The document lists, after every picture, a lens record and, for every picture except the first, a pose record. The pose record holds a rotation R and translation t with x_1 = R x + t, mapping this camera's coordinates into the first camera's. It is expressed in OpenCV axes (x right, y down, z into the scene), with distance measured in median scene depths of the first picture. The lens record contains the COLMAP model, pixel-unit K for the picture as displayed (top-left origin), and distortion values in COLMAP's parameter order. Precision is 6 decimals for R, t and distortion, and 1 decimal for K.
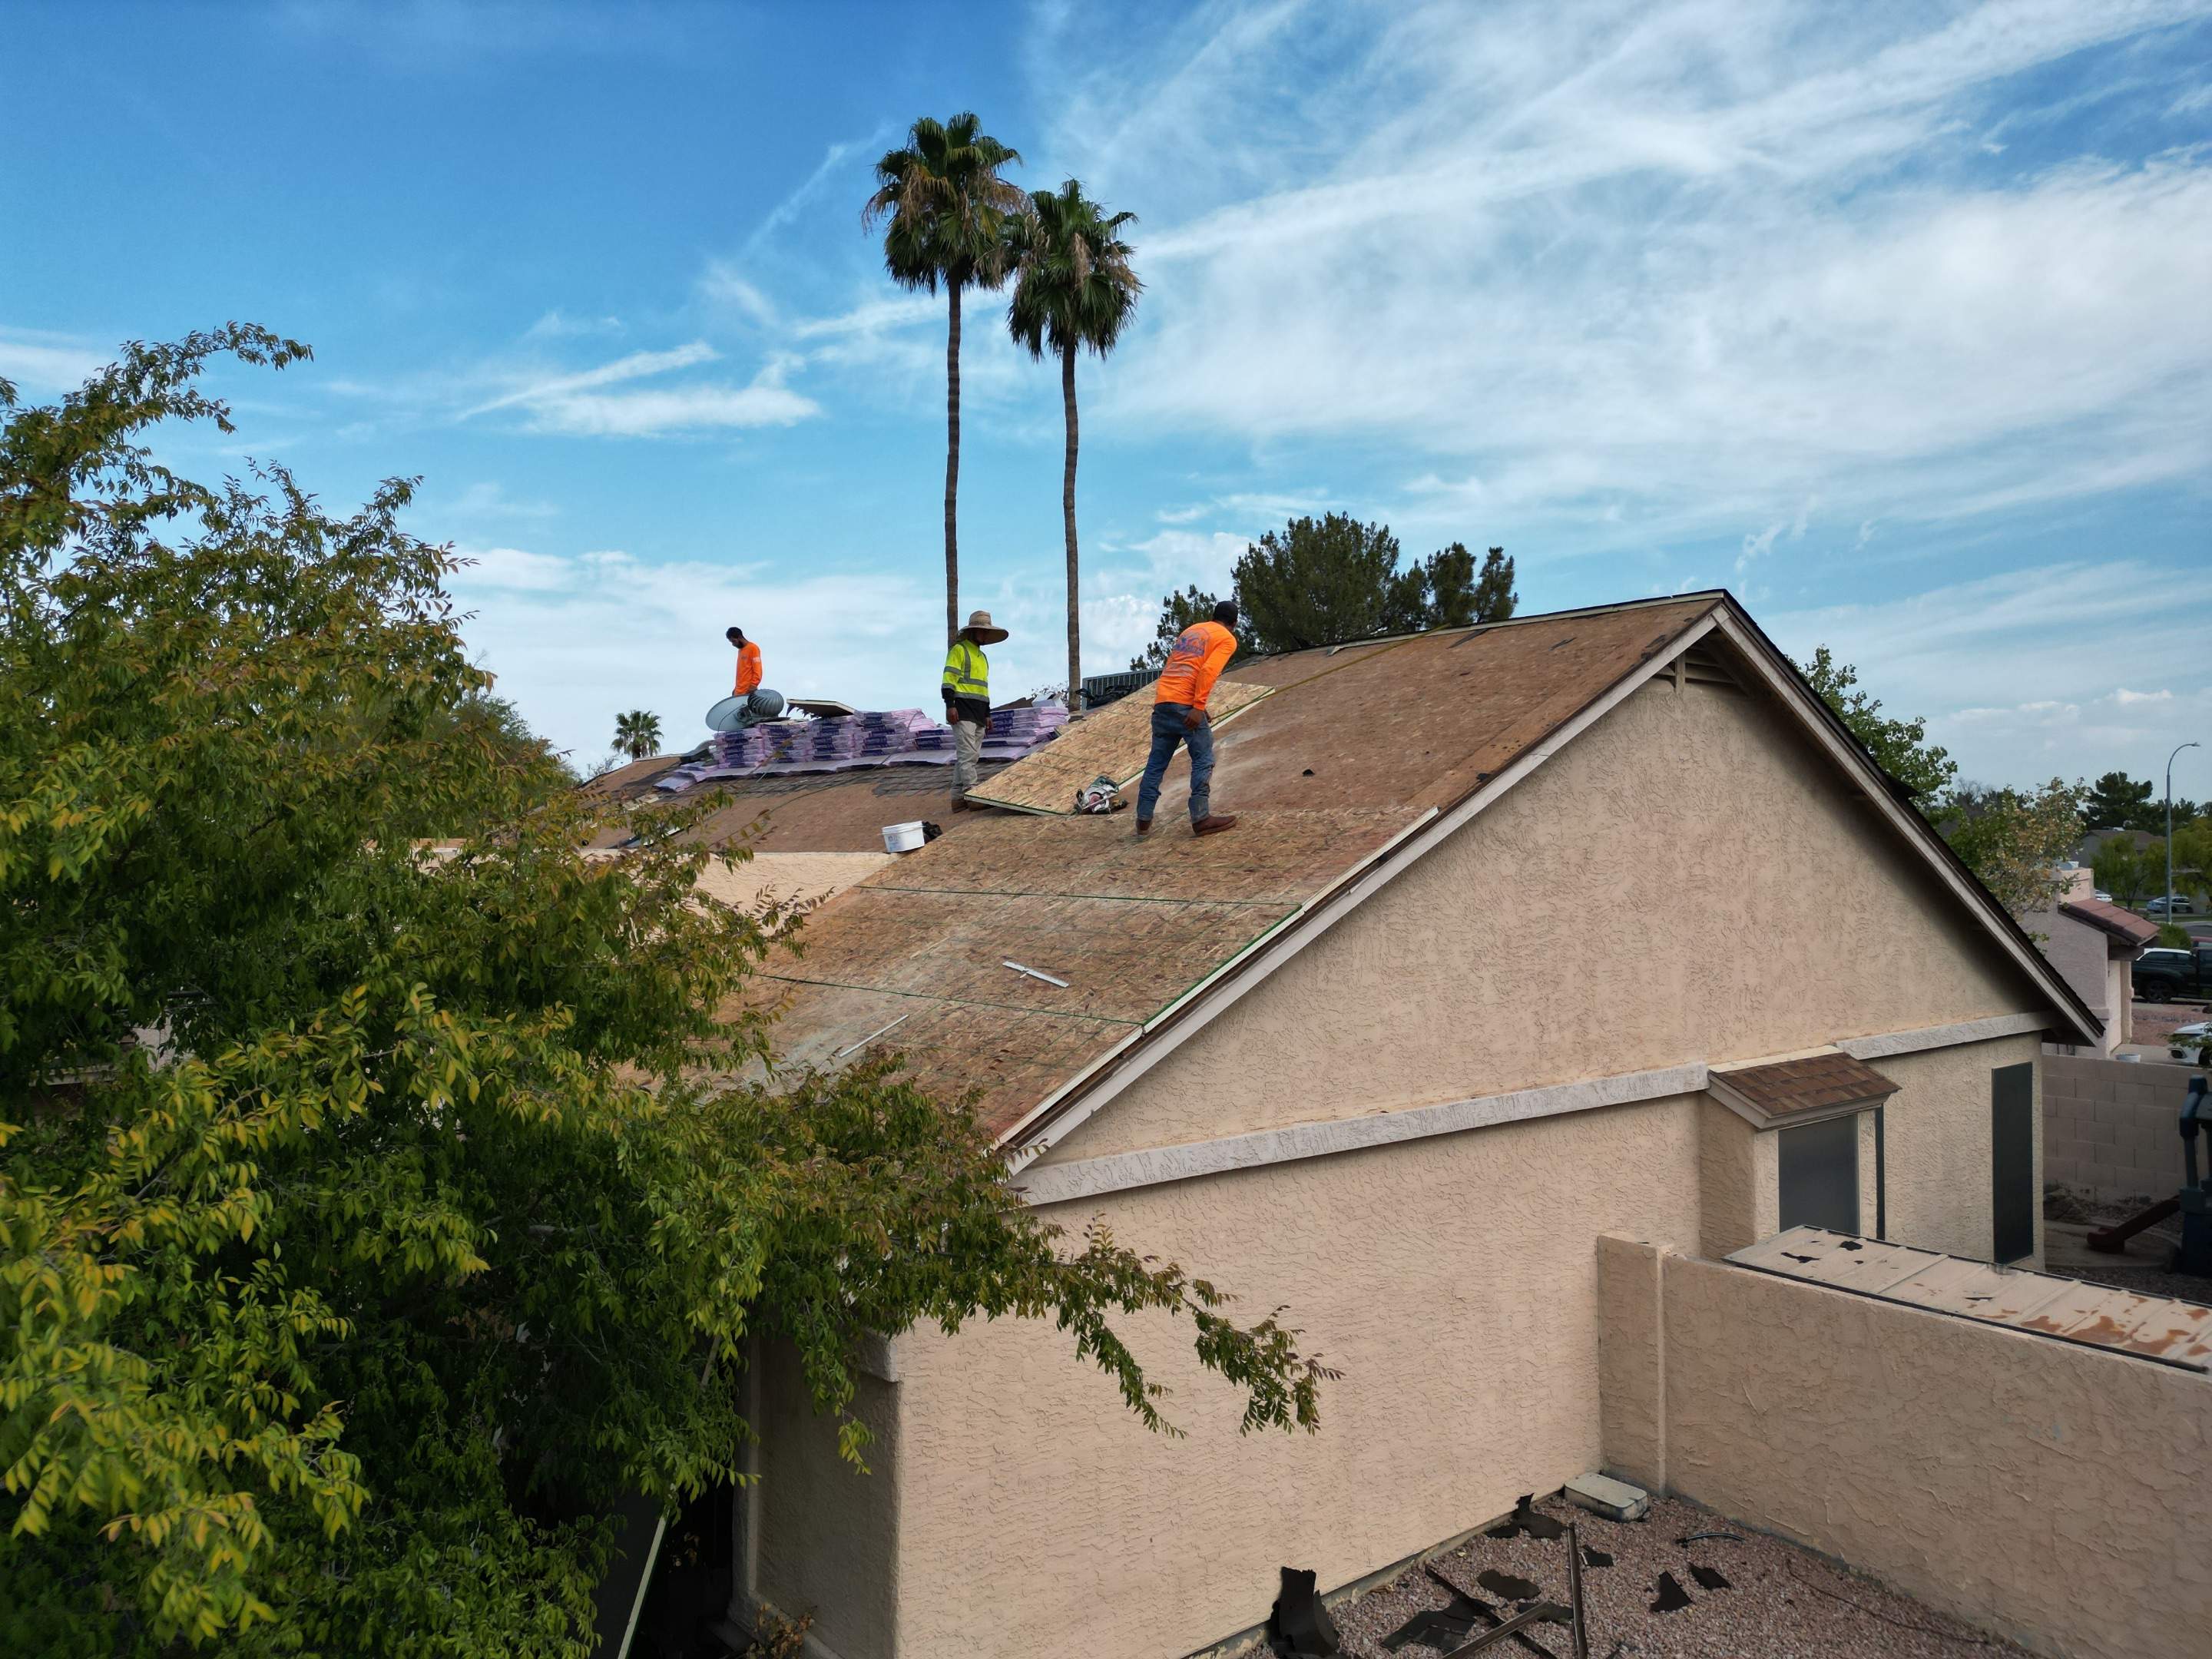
lens RADIAL K [[1541.9, 0, 1102.3], [0, 1541.9, 822.2], [0, 0, 1]] dist [0.074522, -0.070037]
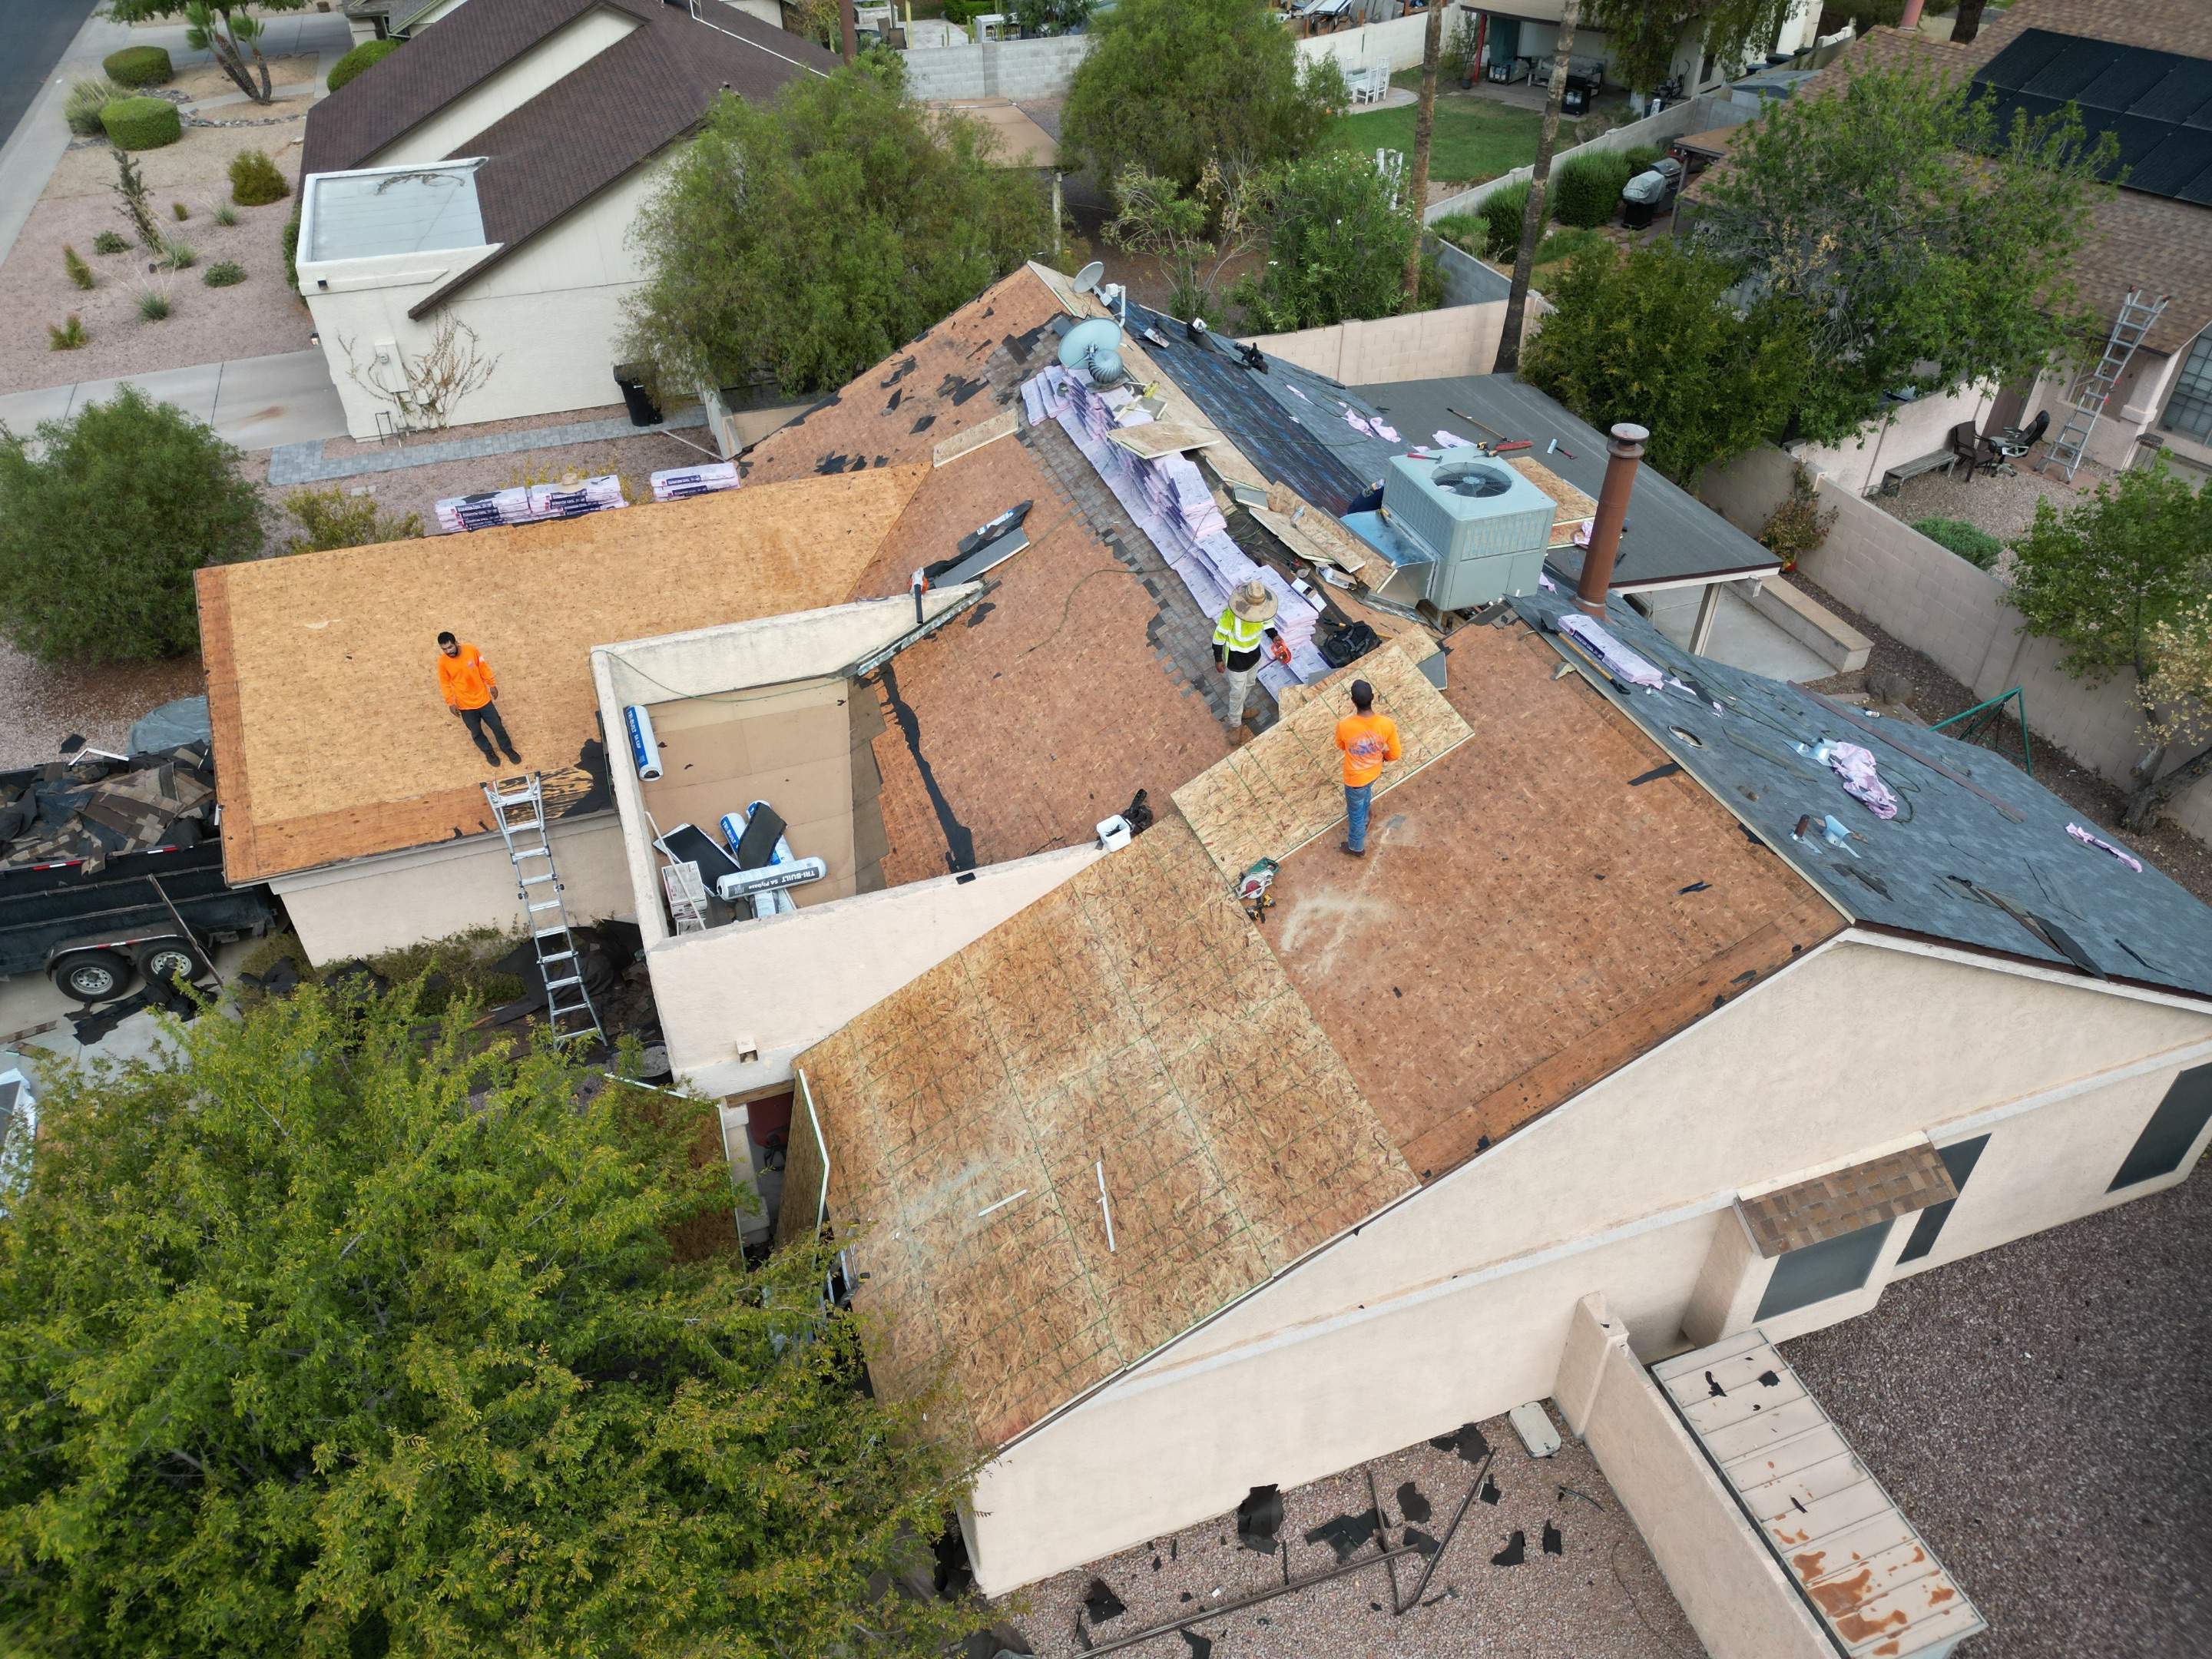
lens RADIAL K [[1541.9, 0, 1102.3], [0, 1541.9, 822.2], [0, 0, 1]] dist [0.074522, -0.070037]
pose [[0.936697, 0.209394, -0.280631, 0.244962], [0.017877, 0.771832, 0.635575, -0.948550], [0.349686, -0.600358, 0.719229, 0.174459]]
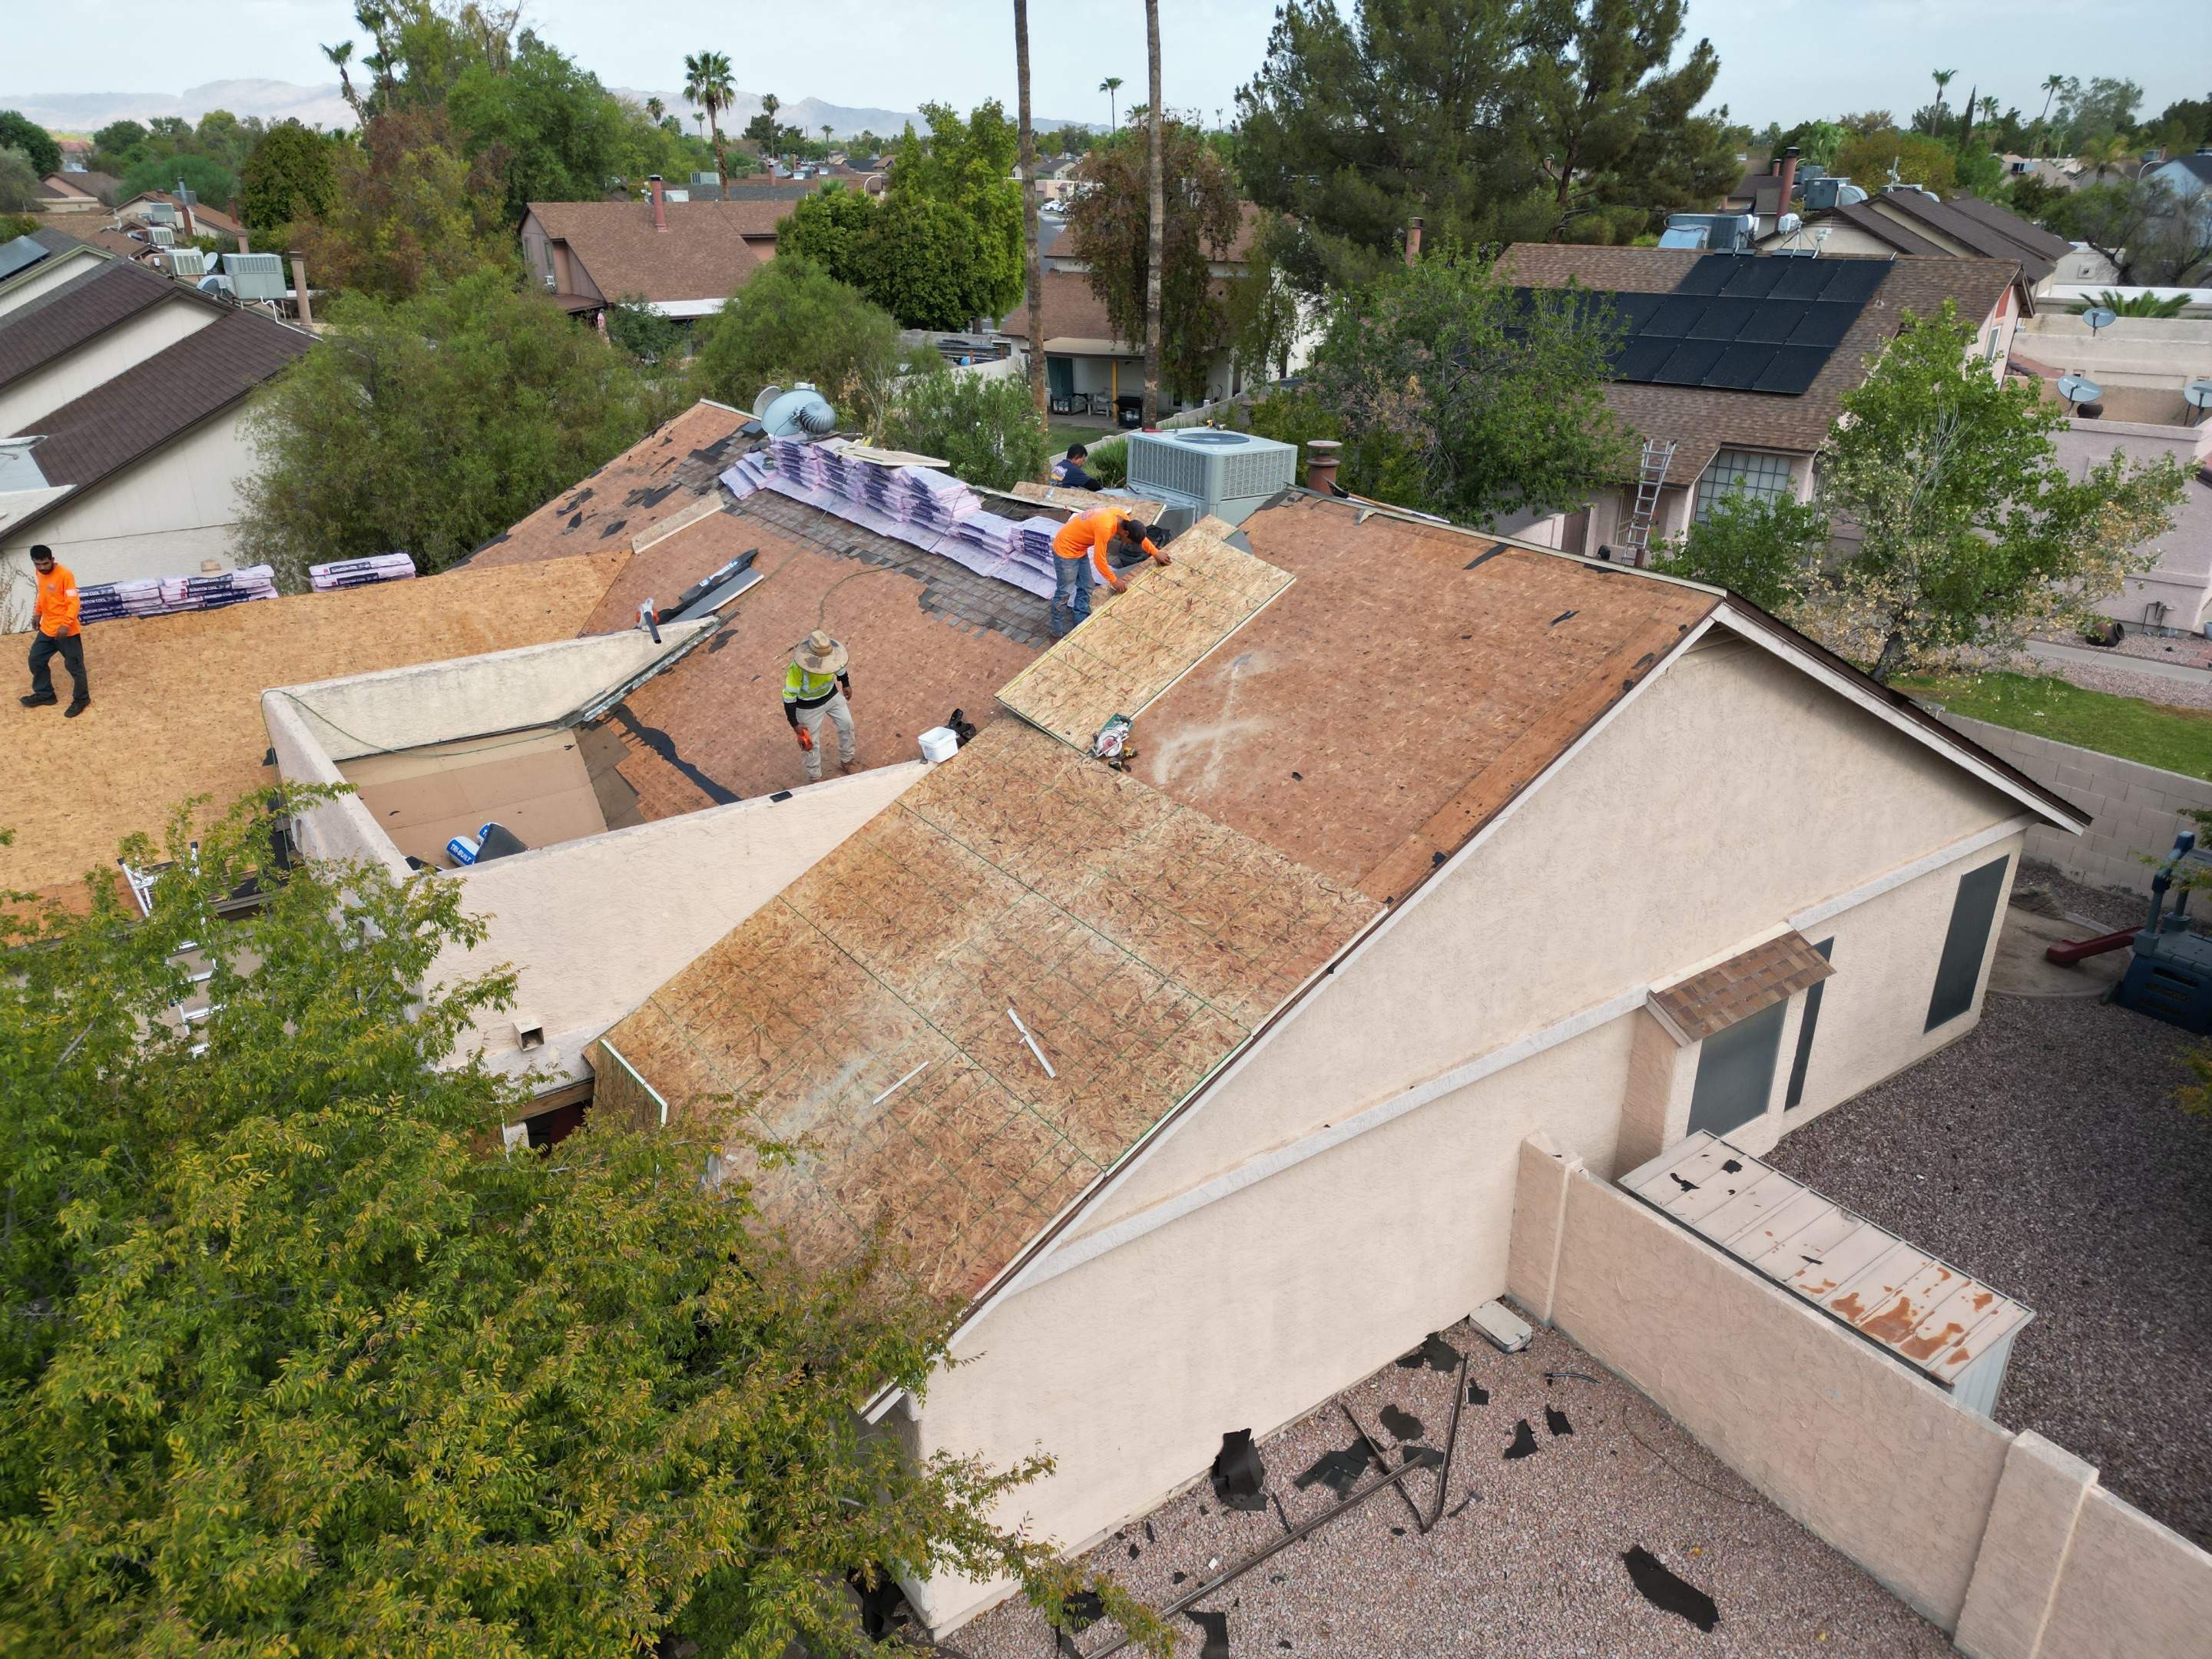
lens RADIAL K [[1541.9, 0, 1102.3], [0, 1541.9, 822.2], [0, 0, 1]] dist [0.074522, -0.070037]
pose [[0.997243, 0.024812, -0.069927, 0.080099], [0.006426, 0.910009, 0.414538, -0.489570], [0.073920, -0.413845, 0.907341, -0.005744]]
